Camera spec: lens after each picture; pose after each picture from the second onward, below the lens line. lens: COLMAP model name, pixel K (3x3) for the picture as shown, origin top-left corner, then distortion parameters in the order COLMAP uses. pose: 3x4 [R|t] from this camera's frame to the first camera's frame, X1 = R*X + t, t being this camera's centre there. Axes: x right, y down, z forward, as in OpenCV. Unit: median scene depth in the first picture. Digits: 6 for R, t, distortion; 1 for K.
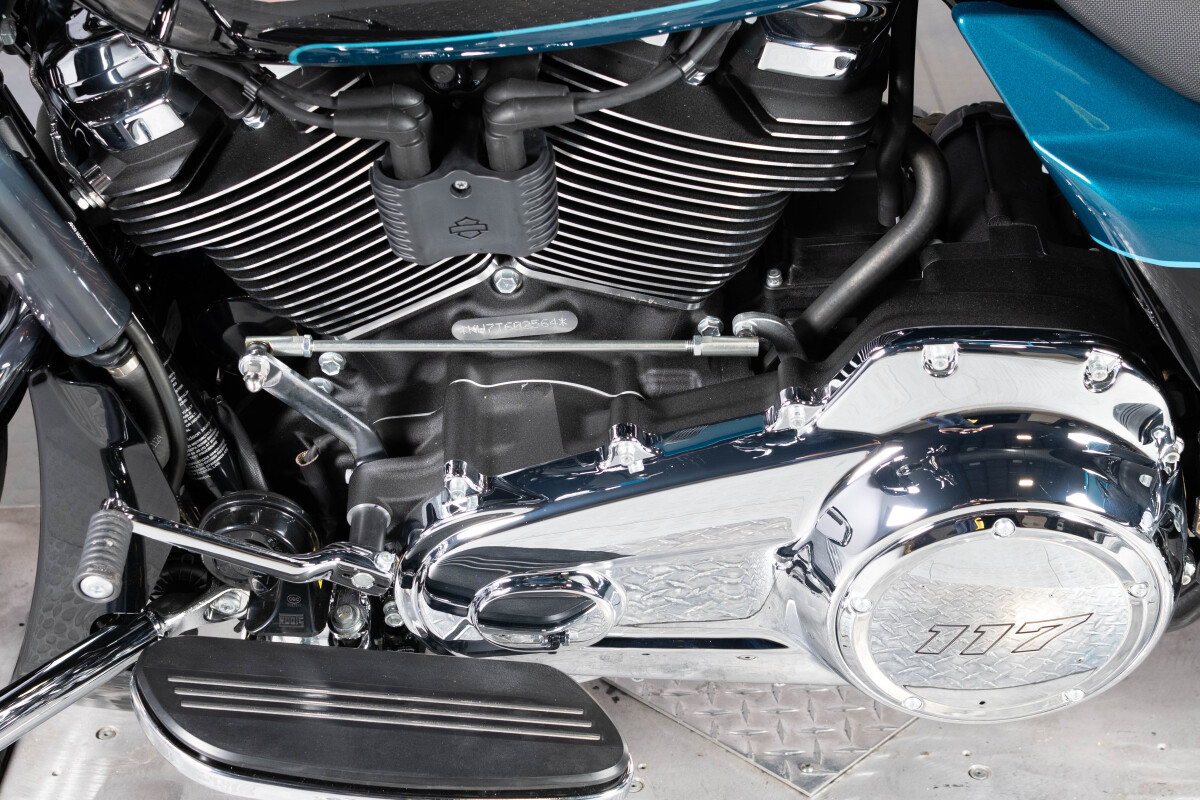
lens RADIAL K [[2069.8, 0, 562.4], [0, 2069.8, 398.2], [0, 0, 1]] dist [0.004288, 0.173605]
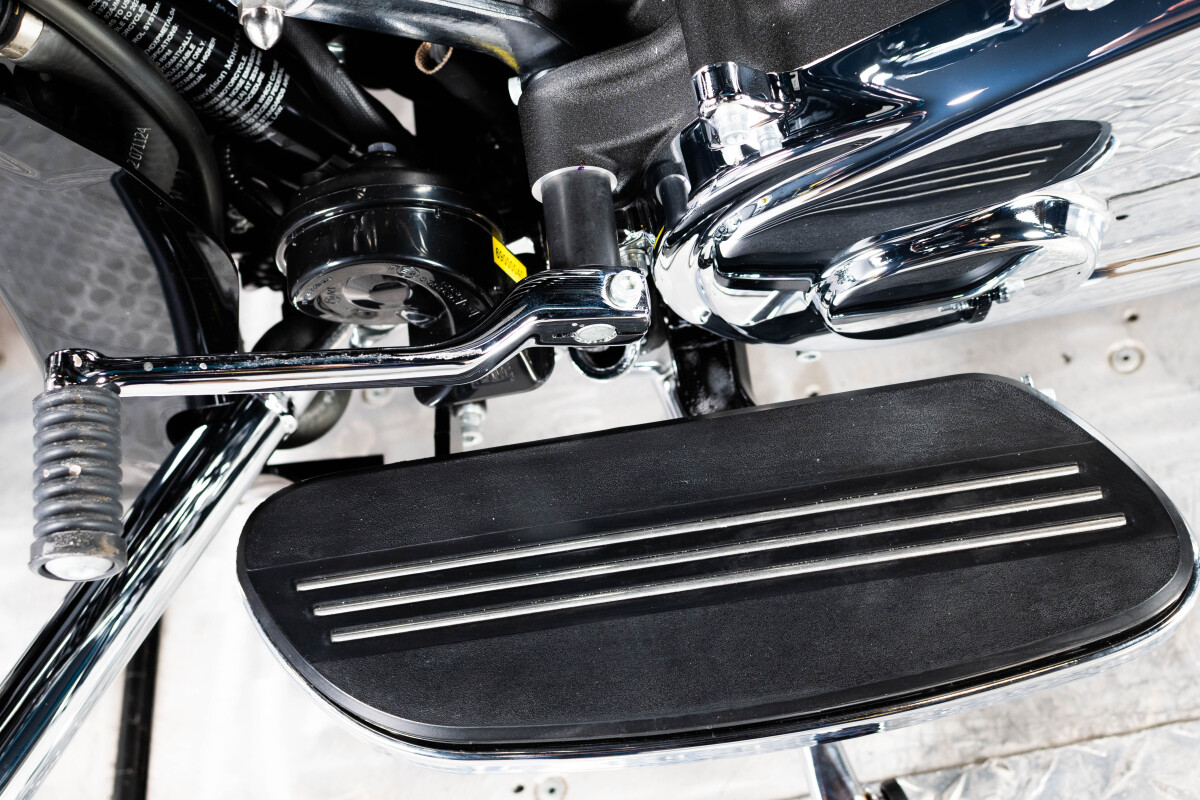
lens RADIAL K [[2069.8, 0, 562.4], [0, 2069.8, 398.2], [0, 0, 1]] dist [0.004288, 0.173605]
pose [[0.956510, -0.215845, -0.196212, -0.007768], [0.276433, 0.885492, 0.373483, -0.086885], [0.093130, -0.411480, 0.906648, 0.518908]]
